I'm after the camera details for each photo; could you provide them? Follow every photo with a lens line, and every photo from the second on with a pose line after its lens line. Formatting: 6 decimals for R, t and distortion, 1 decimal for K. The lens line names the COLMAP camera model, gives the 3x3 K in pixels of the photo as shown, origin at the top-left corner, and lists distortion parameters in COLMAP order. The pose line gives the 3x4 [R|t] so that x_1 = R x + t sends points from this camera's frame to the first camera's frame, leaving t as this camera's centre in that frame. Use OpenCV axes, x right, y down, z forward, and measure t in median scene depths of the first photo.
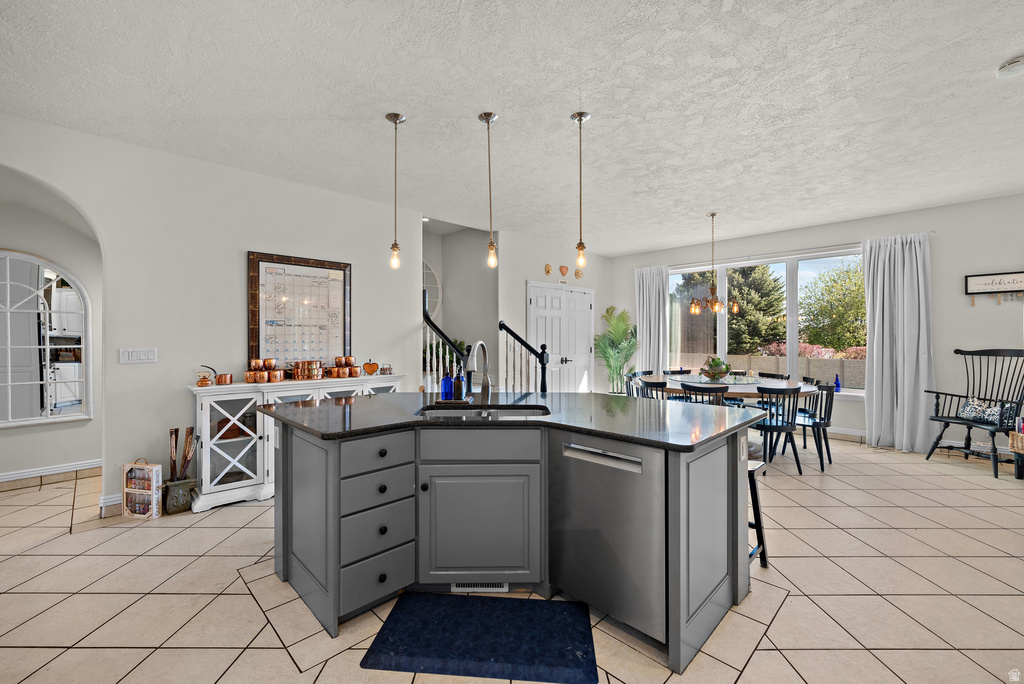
lens RADIAL K [[421.4, 0, 514.7], [0, 421.4, 339.4], [0, 0, 1]] dist [-0.004346, -0.000681]
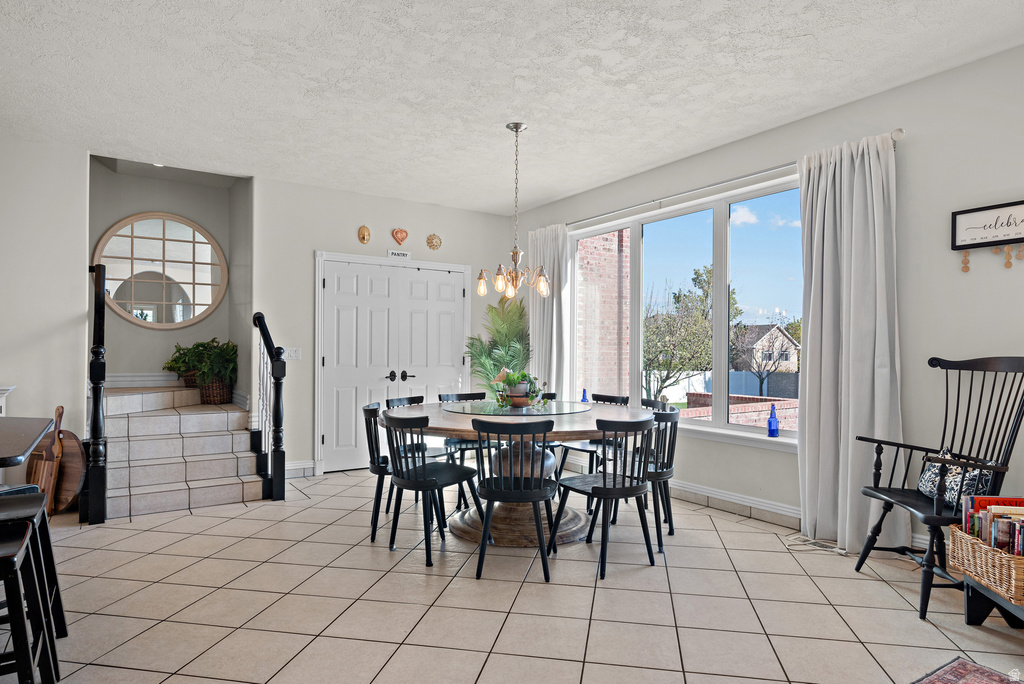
lens RADIAL K [[610.7, 0, 521.1], [0, 610.7, 350.5], [0, 0, 1]] dist [-0.009356, 0.000479]
pose [[0.982662, 0.003944, -0.185363, 0.711277], [-0.004485, 0.999987, -0.002496, 0.019485], [0.185351, 0.003284, 0.982667, 0.185679]]
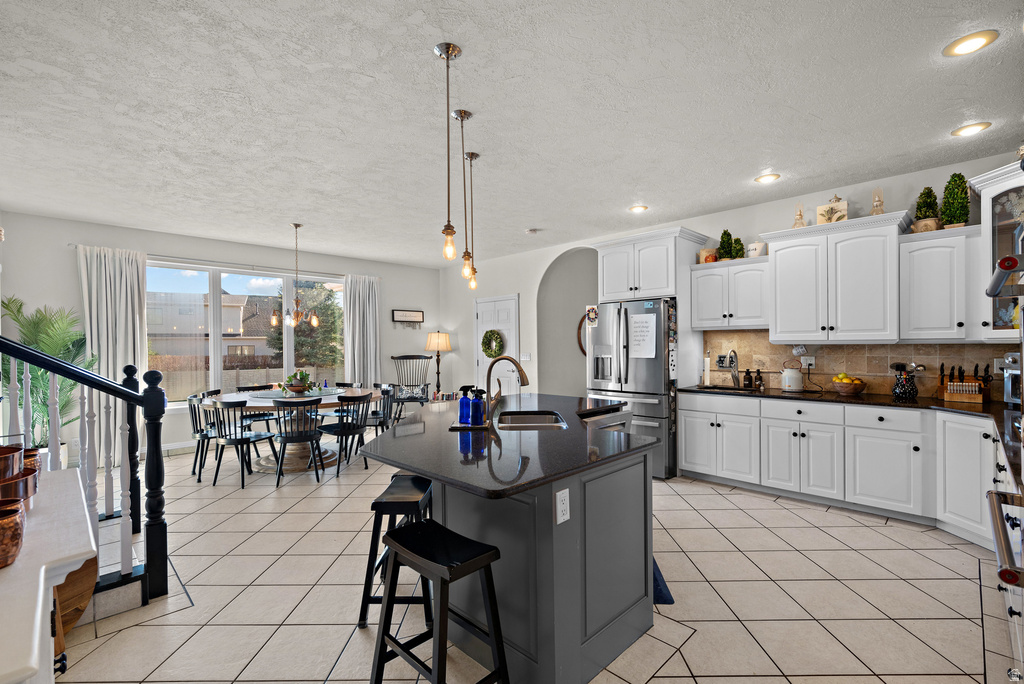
lens RADIAL K [[457.9, 0, 515.8], [0, 457.9, 346.8], [0, 0, 1]] dist [0.003010, -0.000656]
pose [[-0.003816, -0.003748, 0.999986, -0.665644], [0.012447, 0.999915, 0.003795, -0.011920], [-0.999915, 0.012461, -0.003769, 0.551925]]
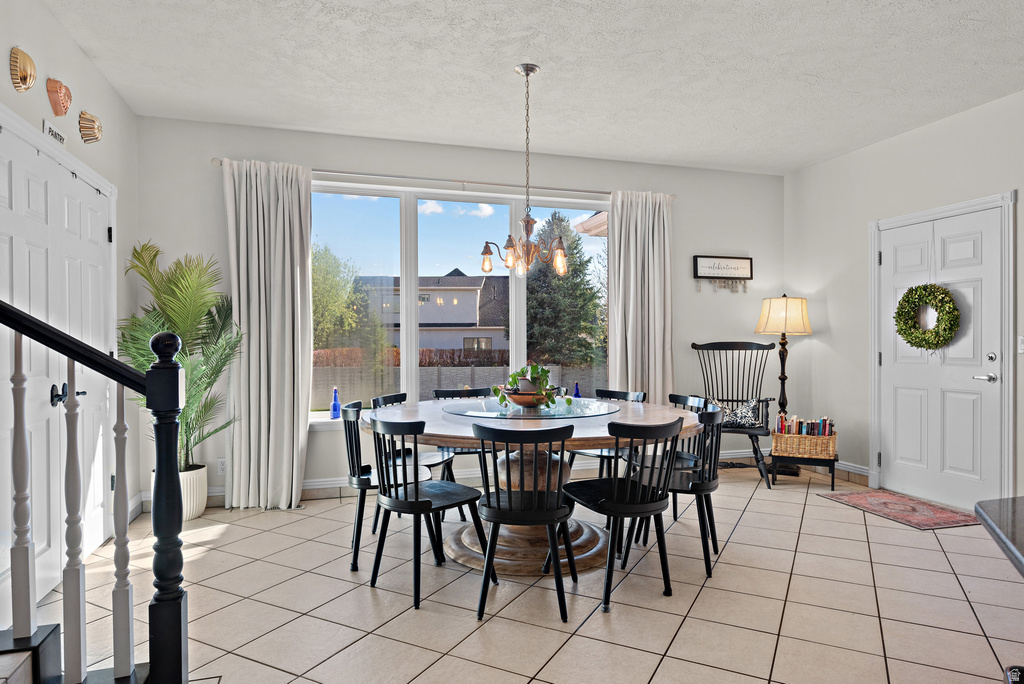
lens RADIAL K [[610.7, 0, 517.9], [0, 610.7, 350.6], [0, 0, 1]] dist [-0.009356, 0.000479]
pose [[0.460298, -0.013239, 0.887666, -0.179411], [0.006305, 0.999912, 0.011644, 0.022675], [-0.887742, 0.000237, 0.460341, 0.762463]]
